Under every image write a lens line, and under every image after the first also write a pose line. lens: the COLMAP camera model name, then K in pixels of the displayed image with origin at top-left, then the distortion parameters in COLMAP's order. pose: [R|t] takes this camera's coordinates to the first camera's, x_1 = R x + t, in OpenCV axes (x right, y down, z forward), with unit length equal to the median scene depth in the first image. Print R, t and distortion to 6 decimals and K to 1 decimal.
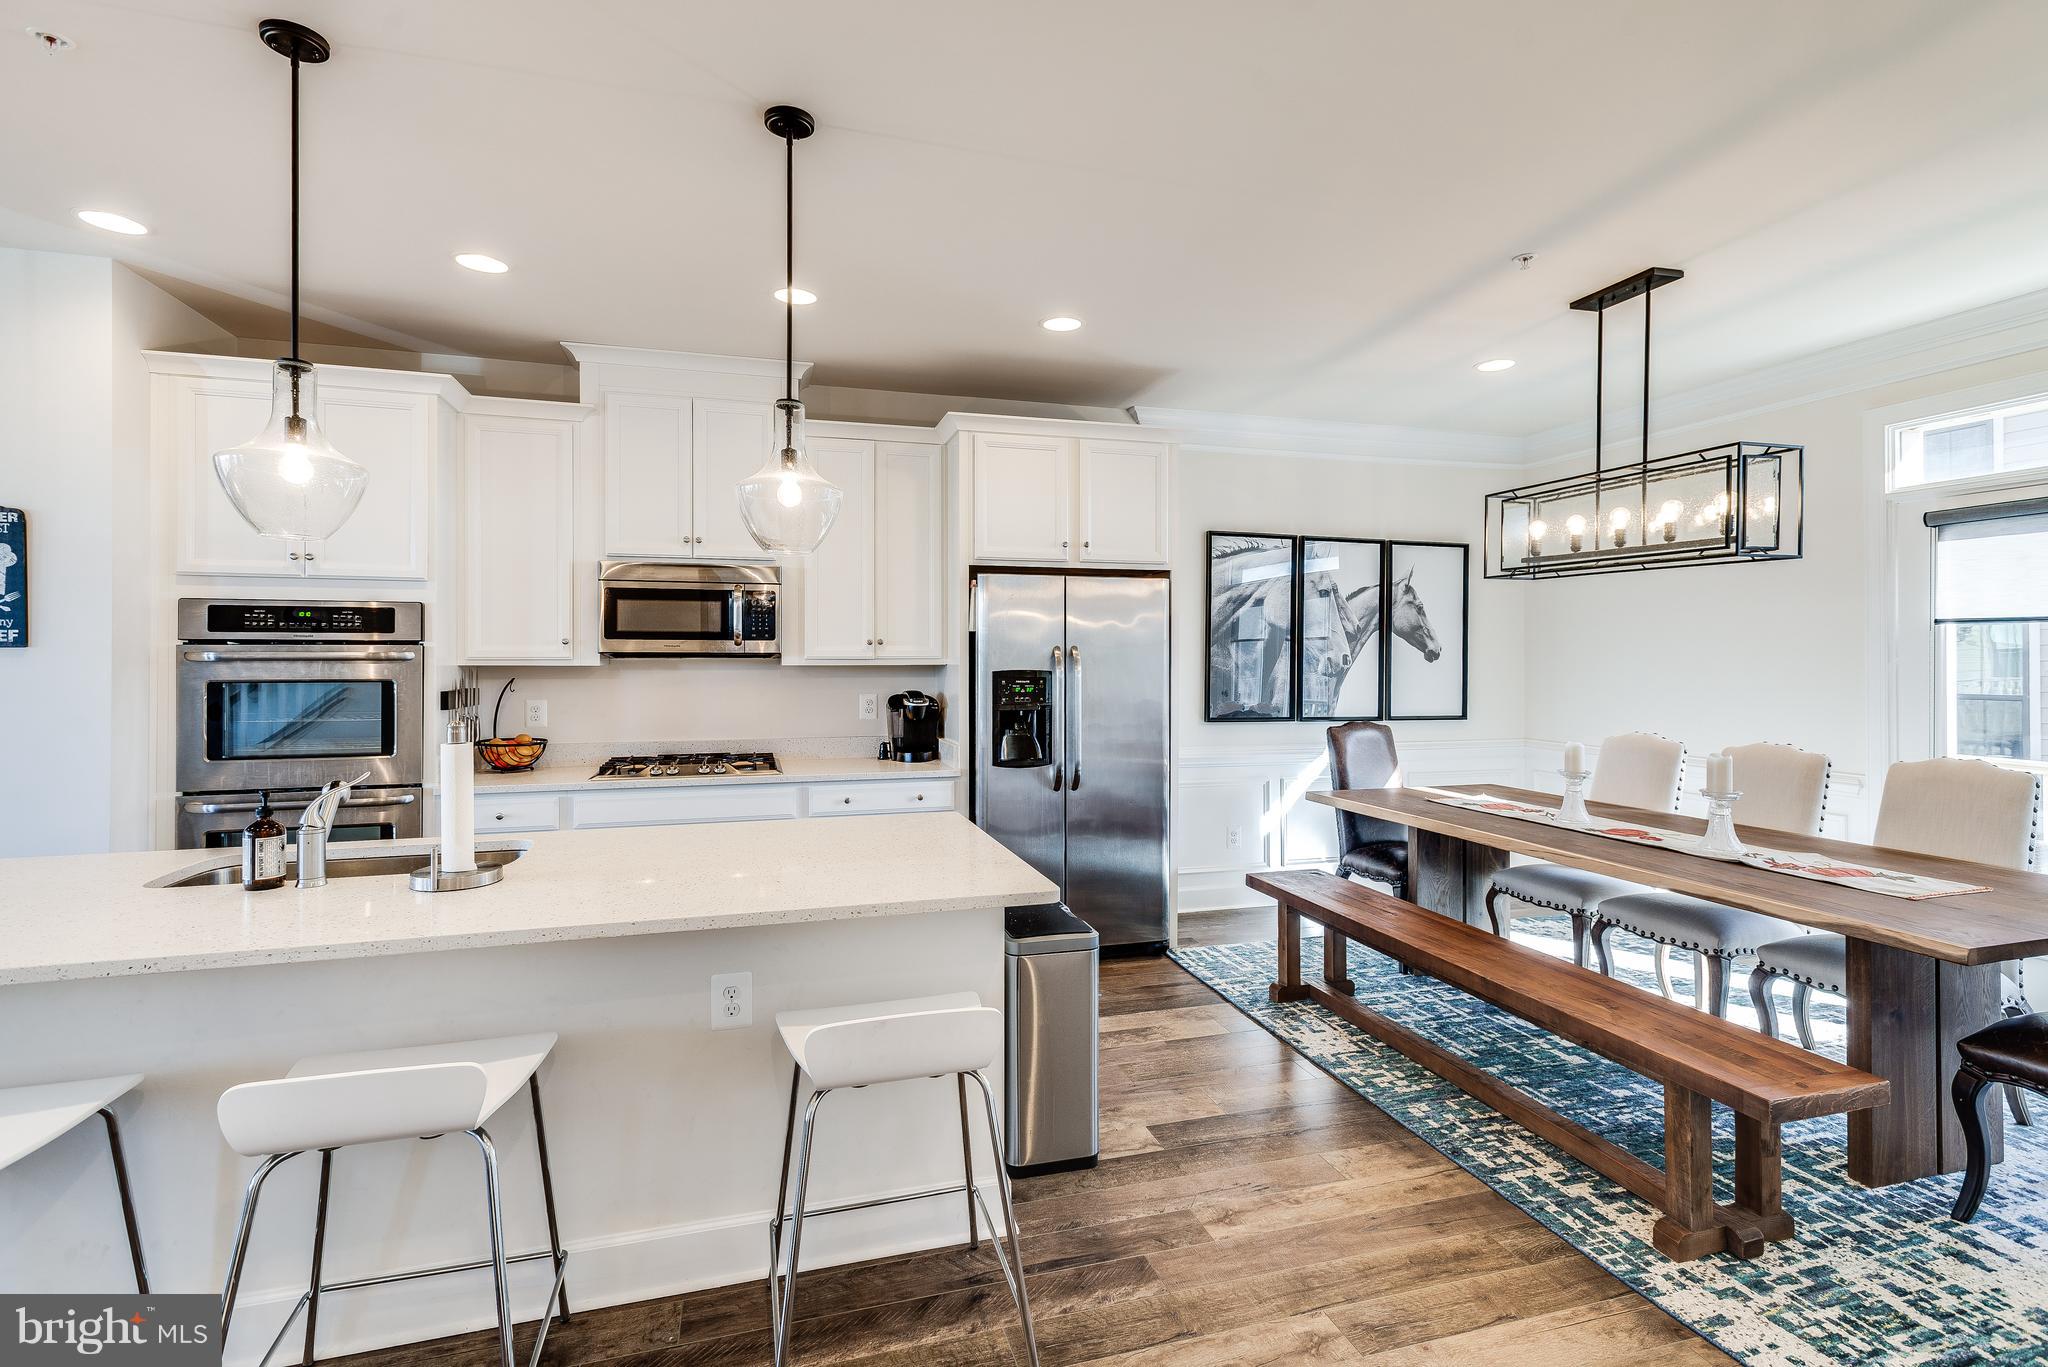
lens RADIAL K [[970.4, 0, 1048.8], [0, 970.4, 654.2], [0, 0, 1]] dist [0.011119, -0.003176]
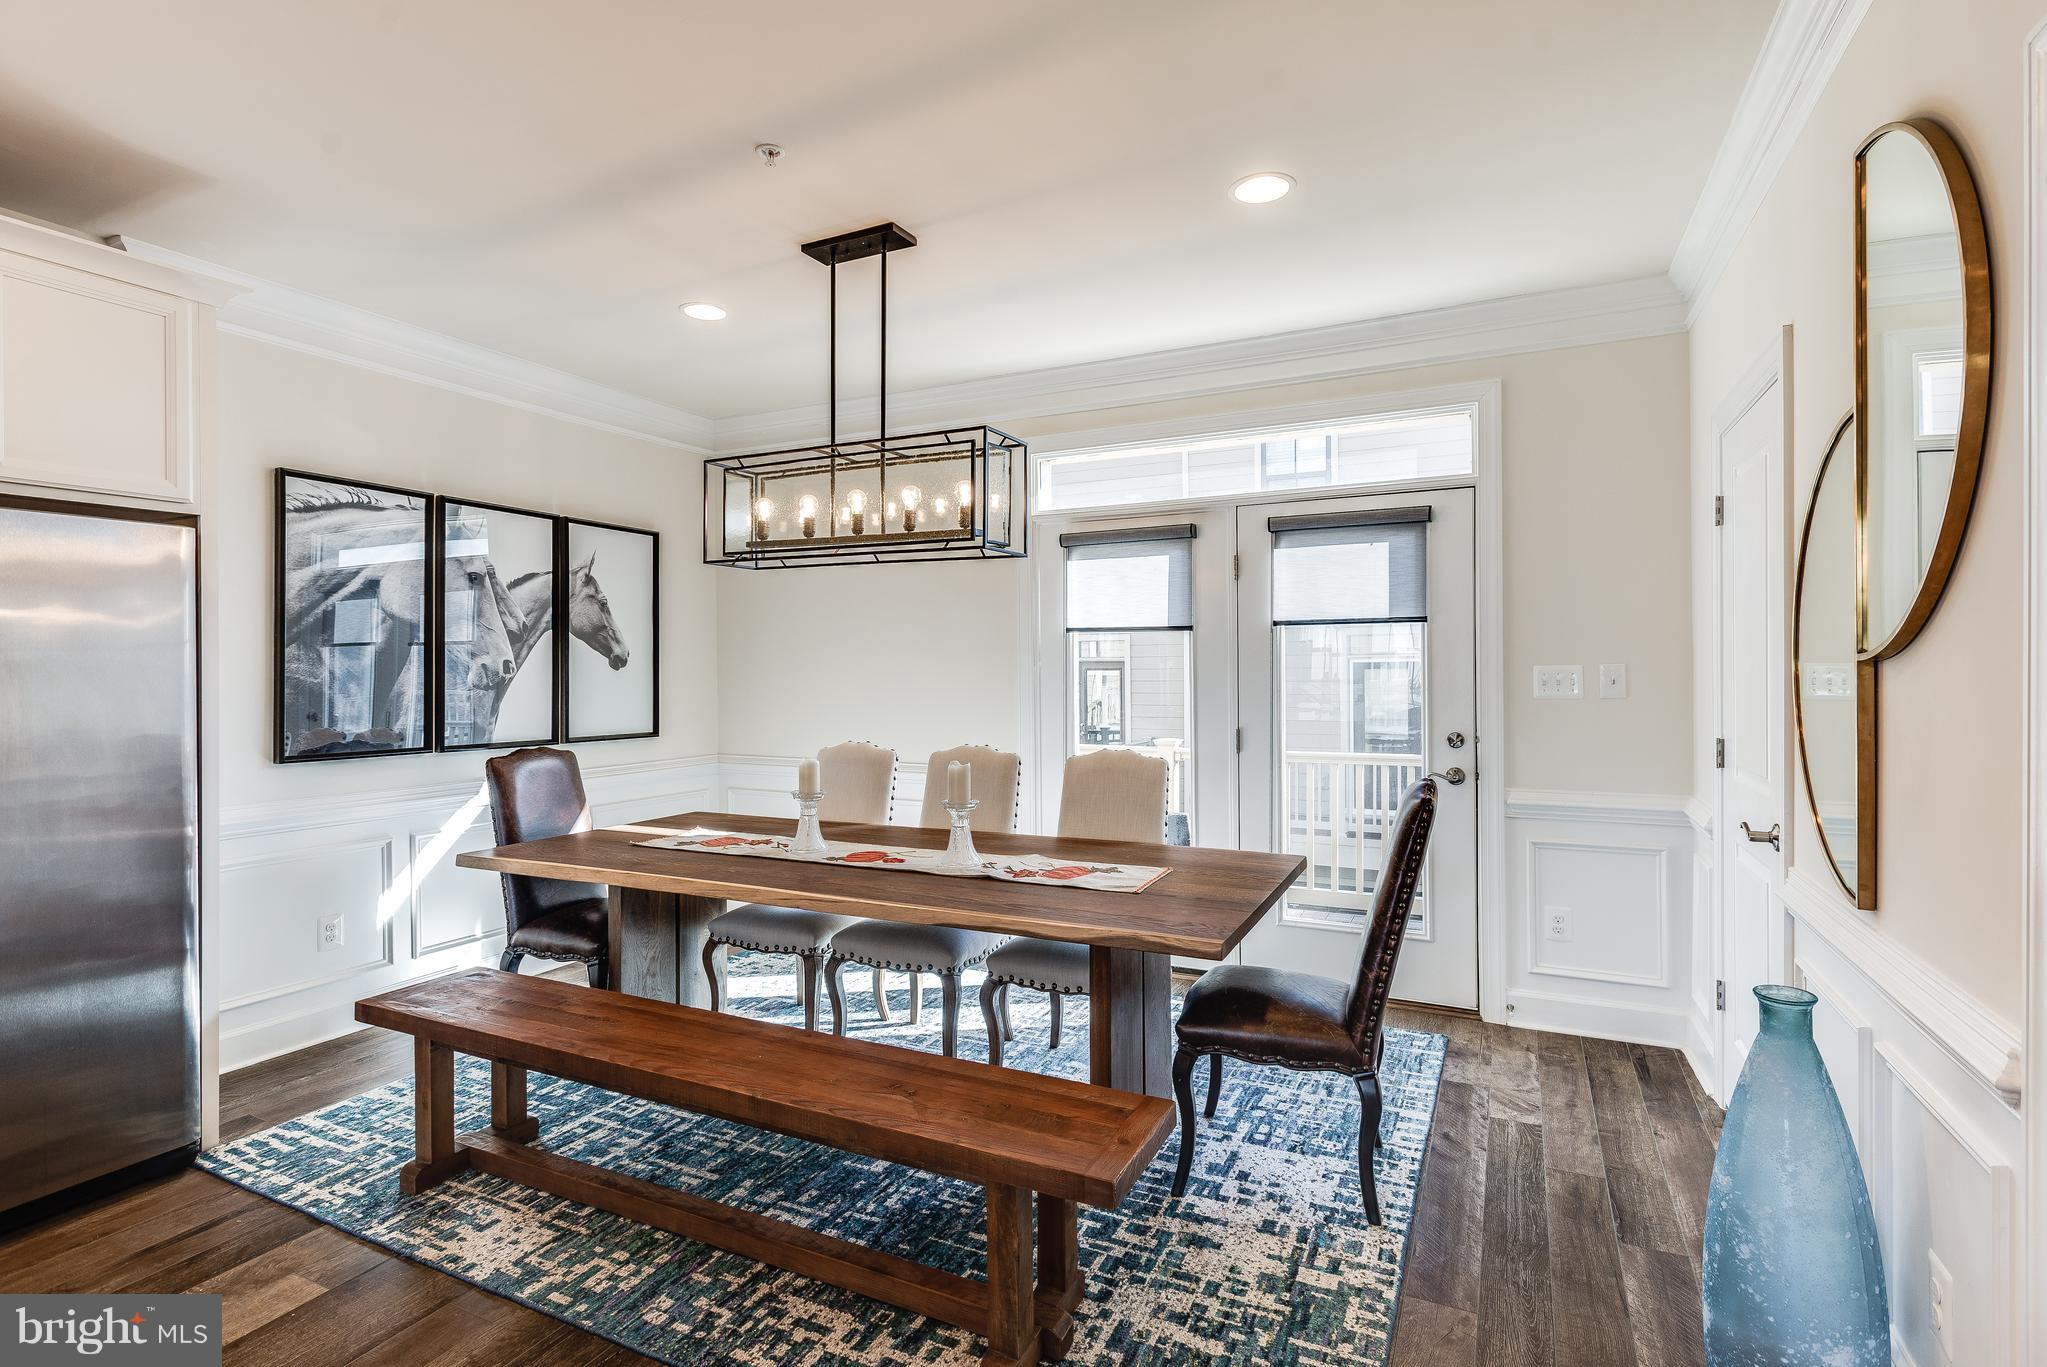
lens RADIAL K [[969.9, 0, 1026.7], [0, 969.9, 673.0], [0, 0, 1]] dist [0.011119, -0.003176]
pose [[0.688468, -0.007790, 0.725225, 0.050442], [0.003537, 0.999966, 0.007384, 0.009486], [-0.725258, -0.002519, 0.688472, 0.273793]]
